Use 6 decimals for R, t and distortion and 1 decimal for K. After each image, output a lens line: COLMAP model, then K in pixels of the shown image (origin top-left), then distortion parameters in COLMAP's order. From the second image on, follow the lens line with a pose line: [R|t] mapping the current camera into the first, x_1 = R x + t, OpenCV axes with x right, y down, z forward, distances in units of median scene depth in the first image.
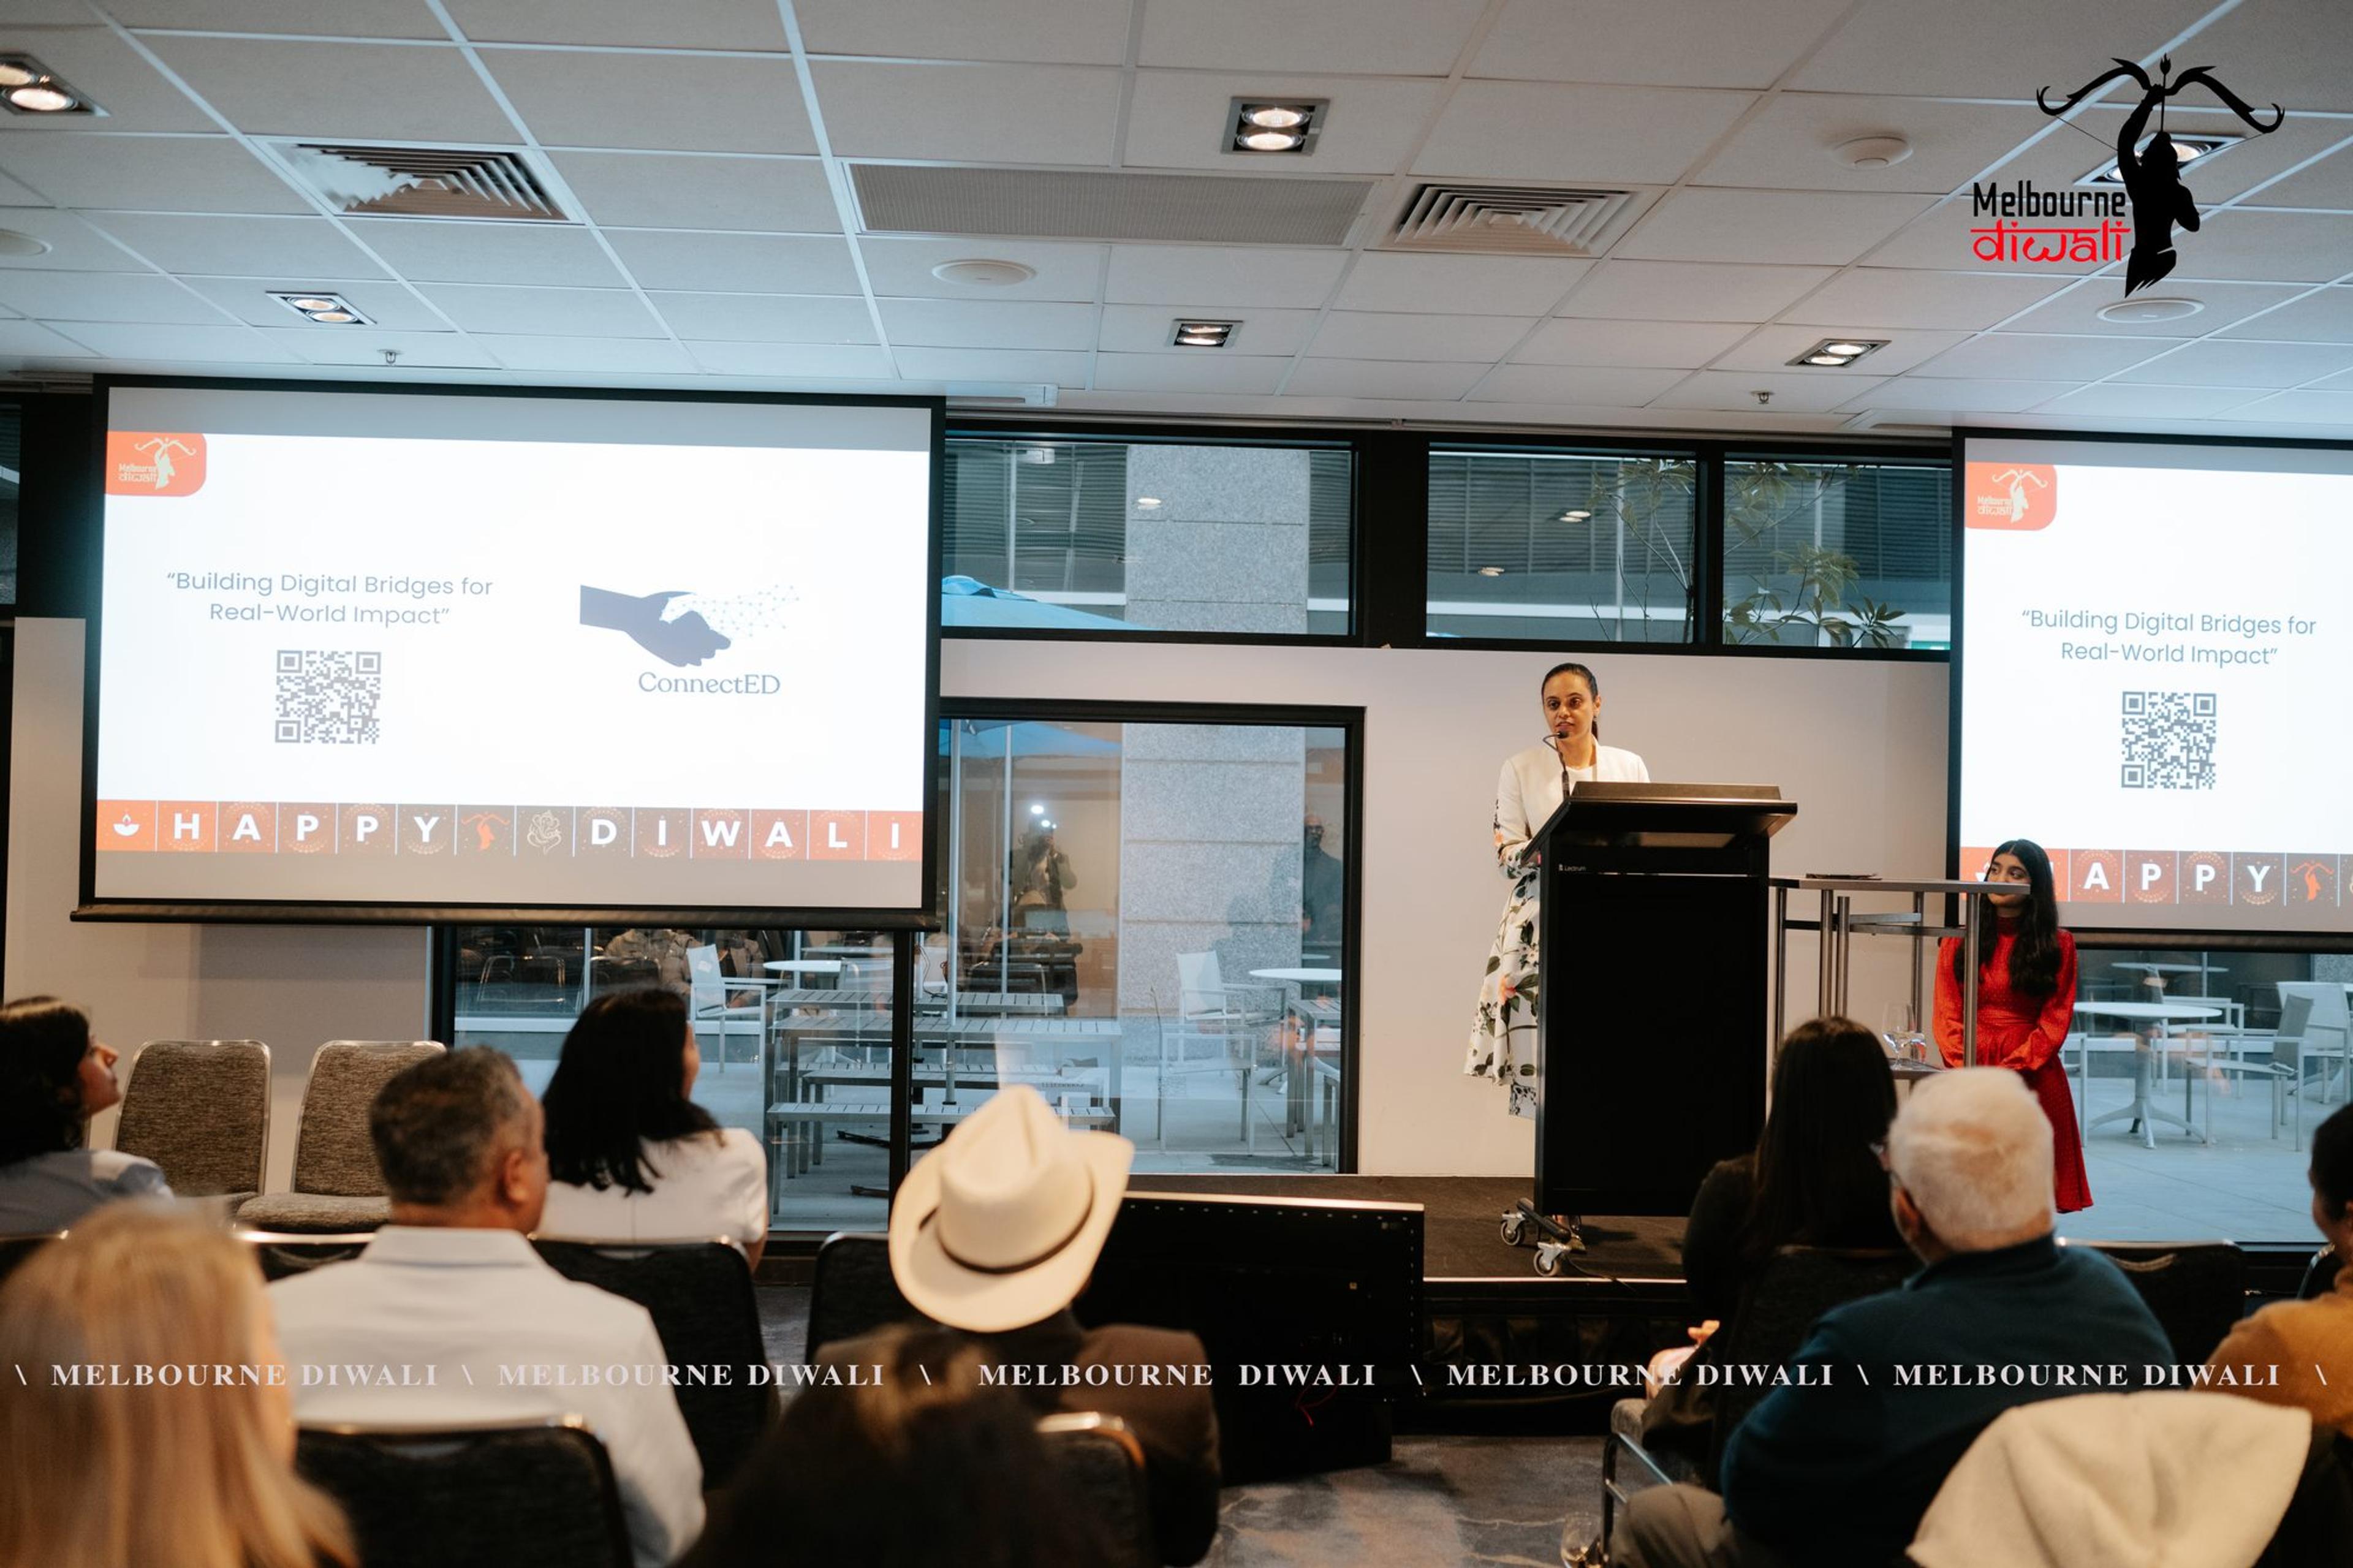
lens RADIAL K [[2207.4, 0, 1171.9], [0, 2207.4, 786.8], [0, 0, 1]] dist [-0.007028, 0.000000]
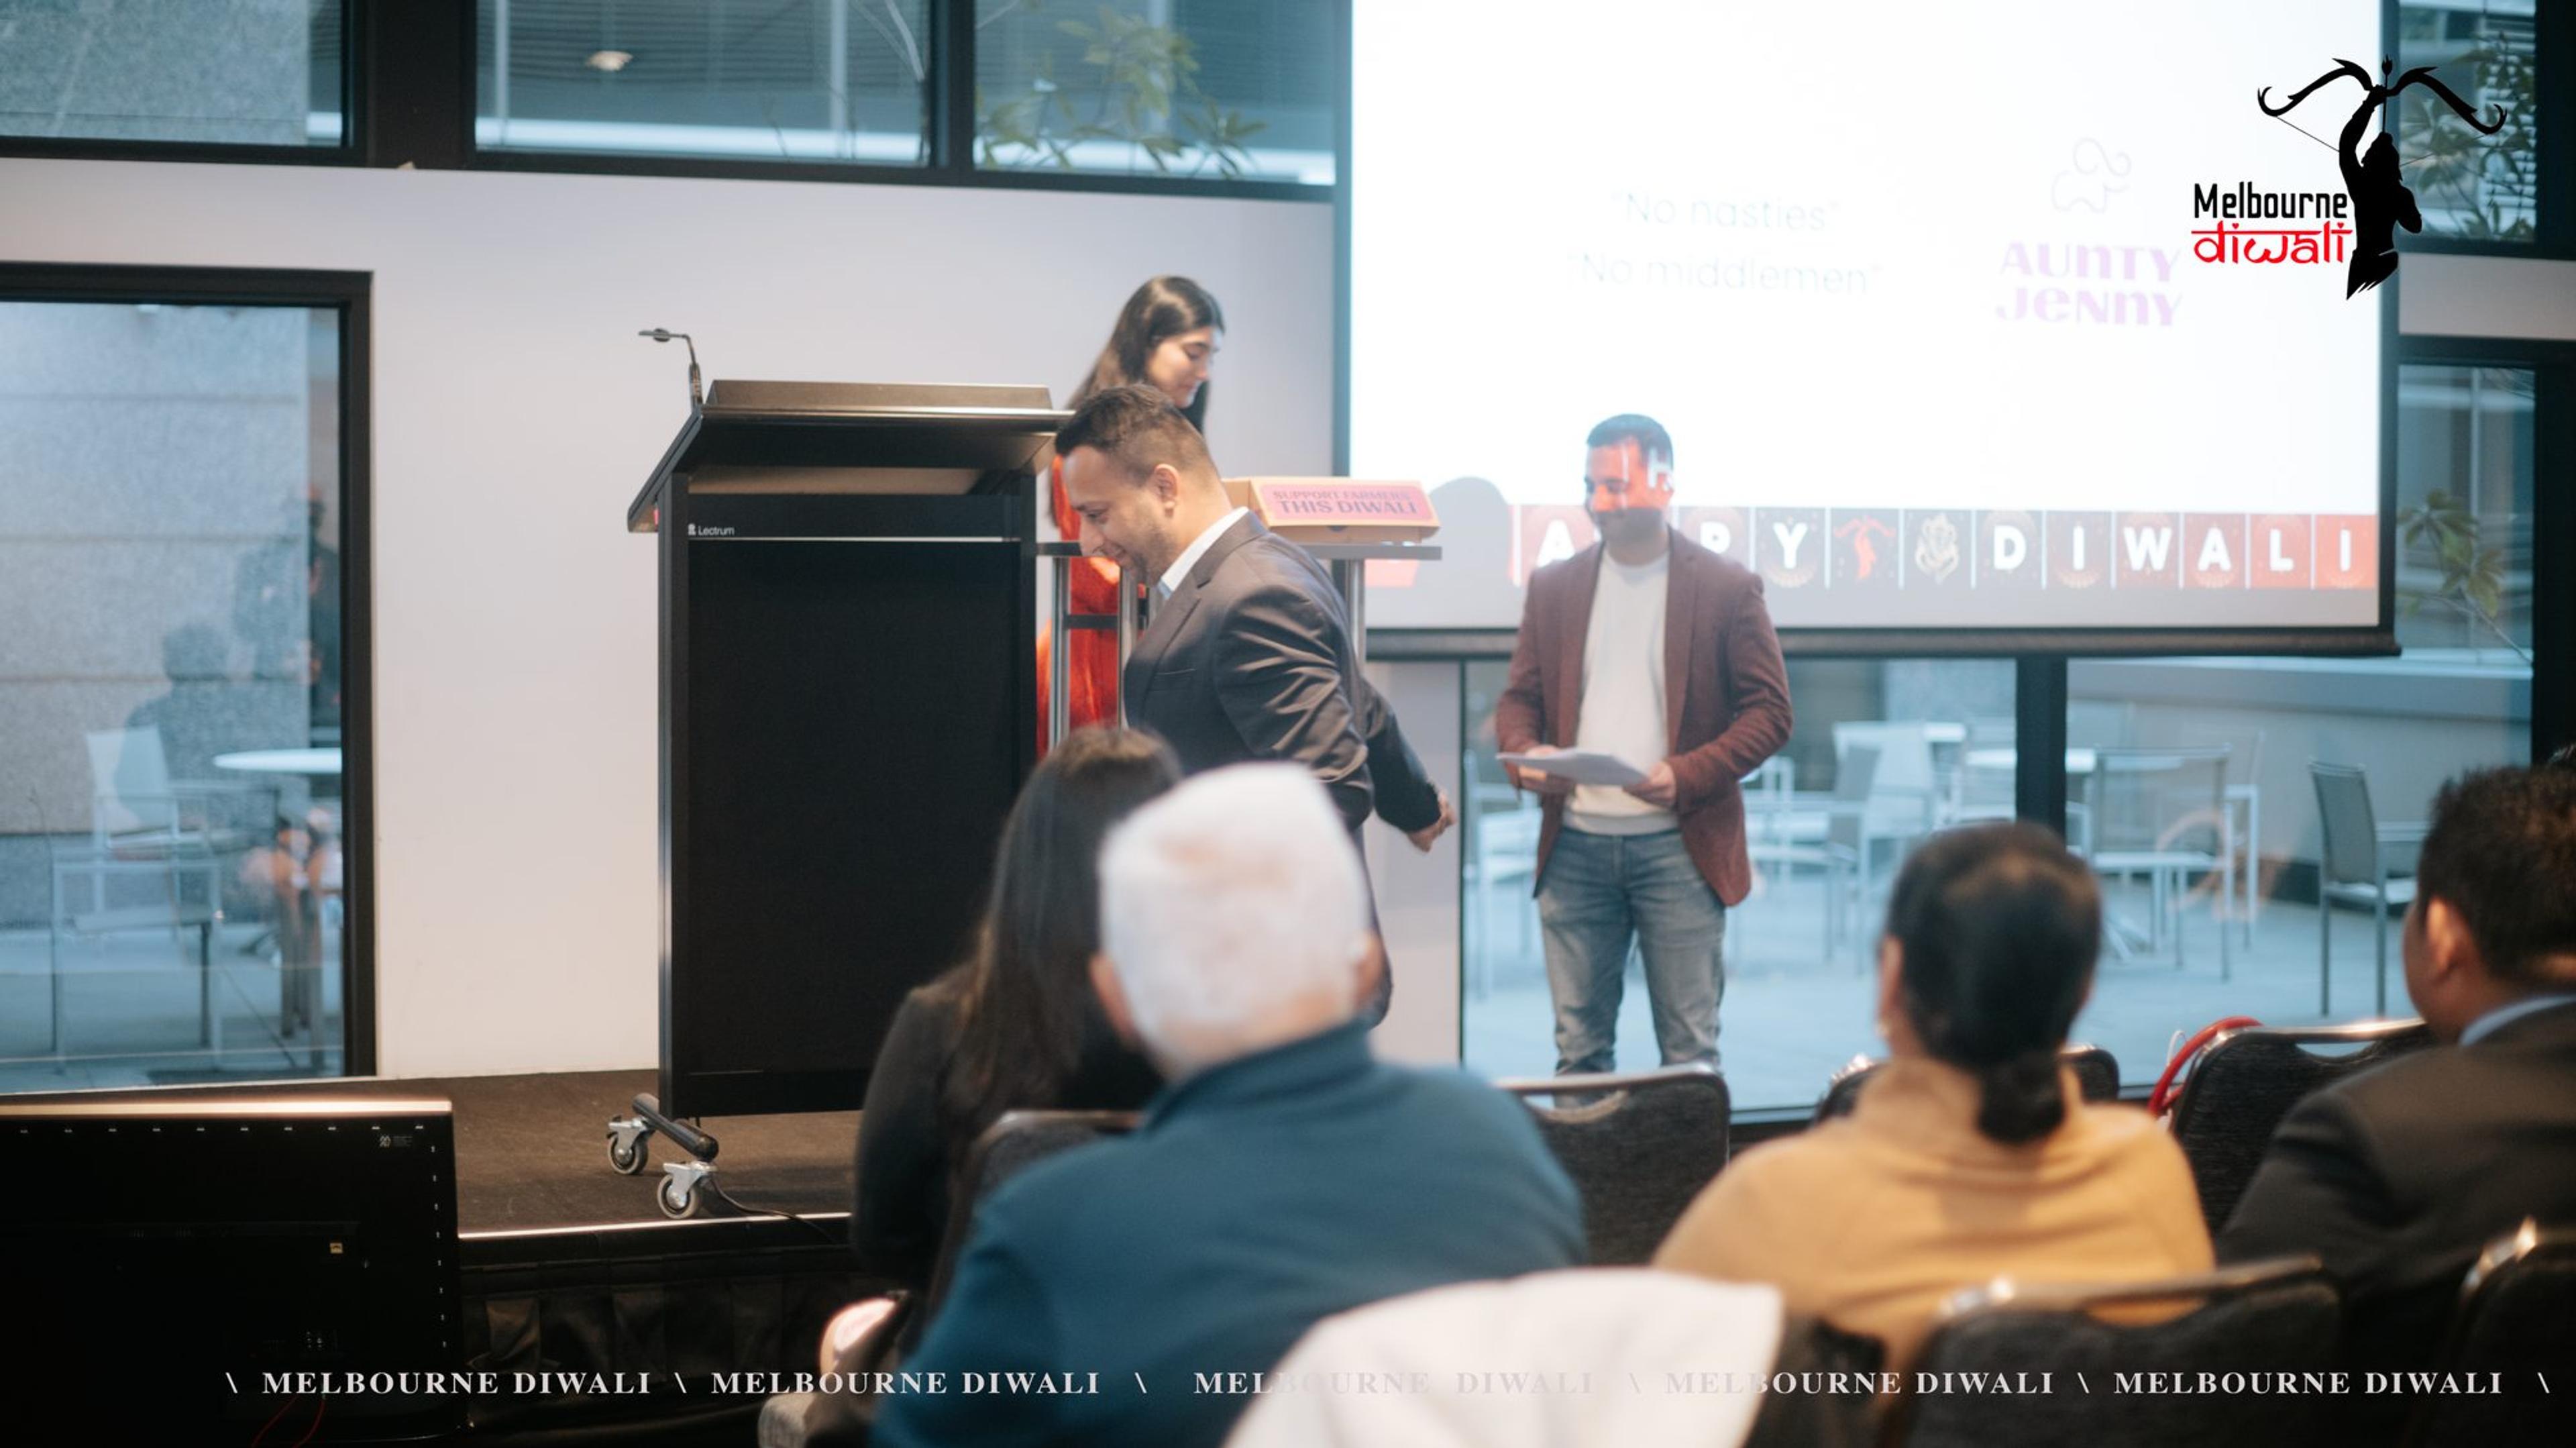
lens RADIAL K [[3699.5, 0, 1290.1], [0, 3699.5, 714.6], [0, 0, 1]] dist [-0.162275, 0.000000]
pose [[0.951629, -0.027970, 0.305974, 0.022603], [0.007053, 0.997574, 0.069255, 0.015763], [-0.307168, -0.063747, 0.949518, 0.016685]]
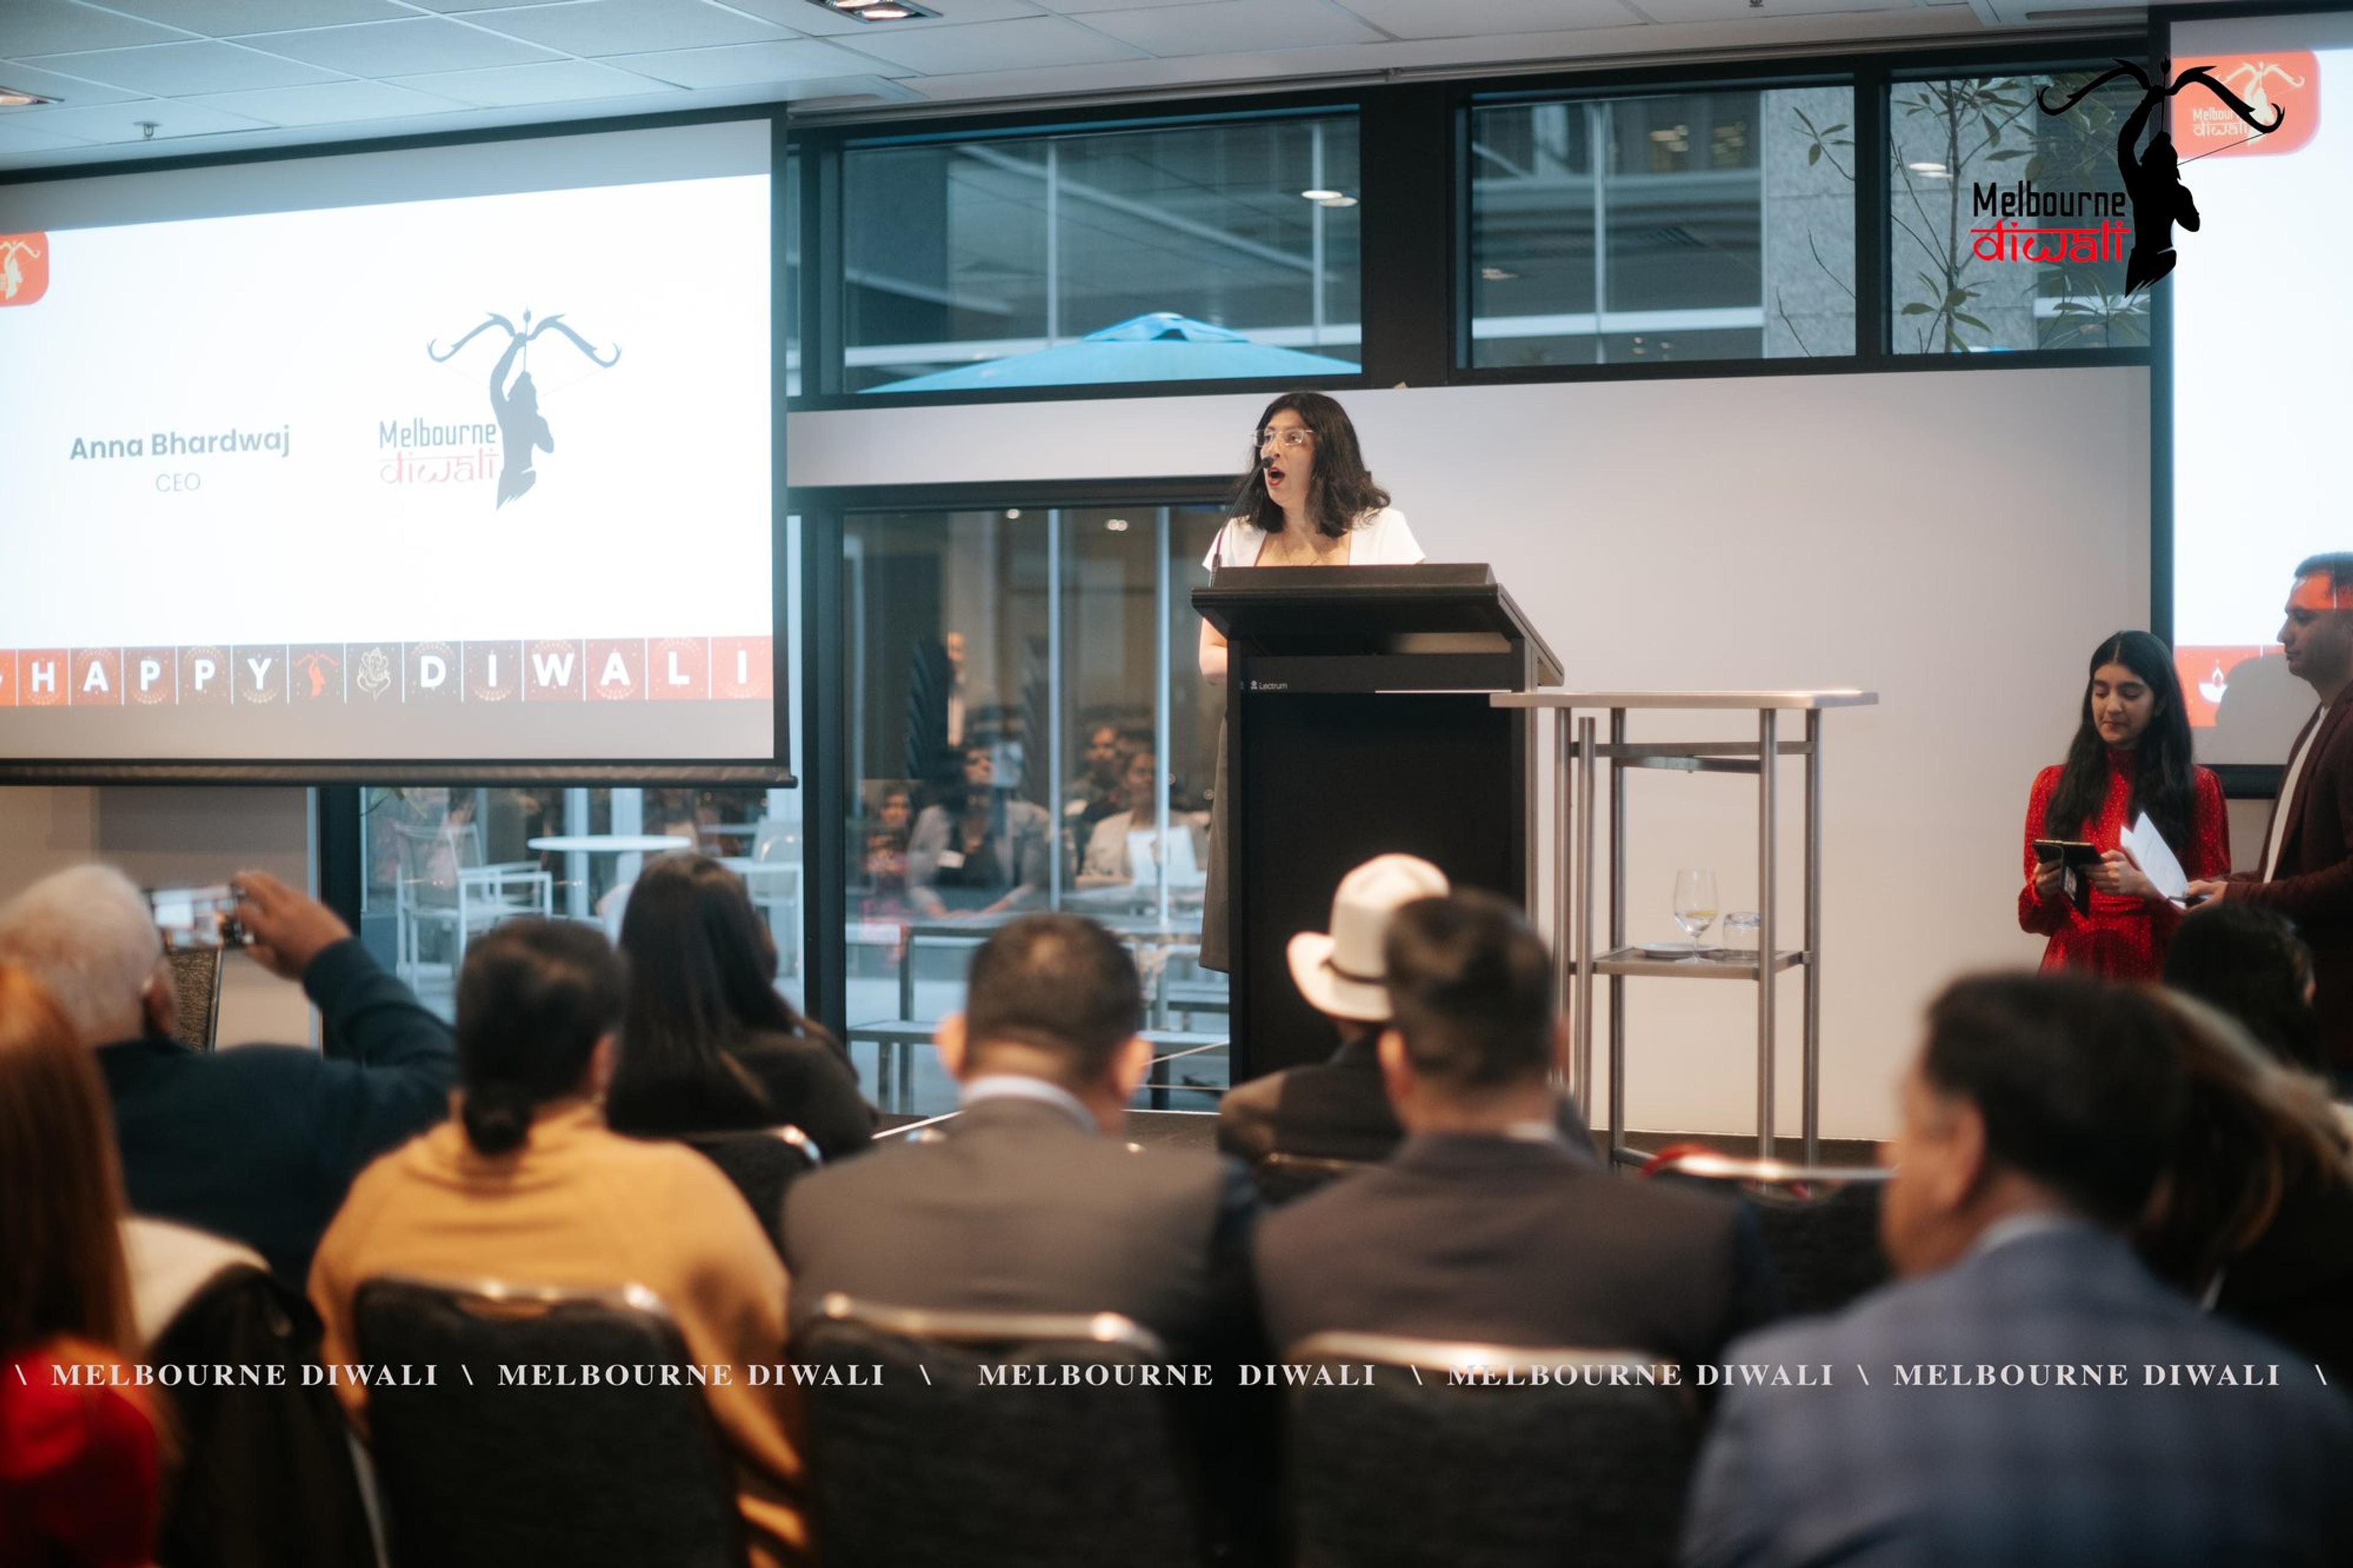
lens RADIAL K [[3374.5, 0, 1239.3], [0, 3374.5, 691.1], [0, 0, 1]] dist [-0.162488, 0.000000]
pose [[0.914428, -0.022232, -0.404137, 0.521706], [0.031534, 0.999369, 0.016374, 0.016791], [0.403518, -0.027716, 0.914552, -0.020696]]
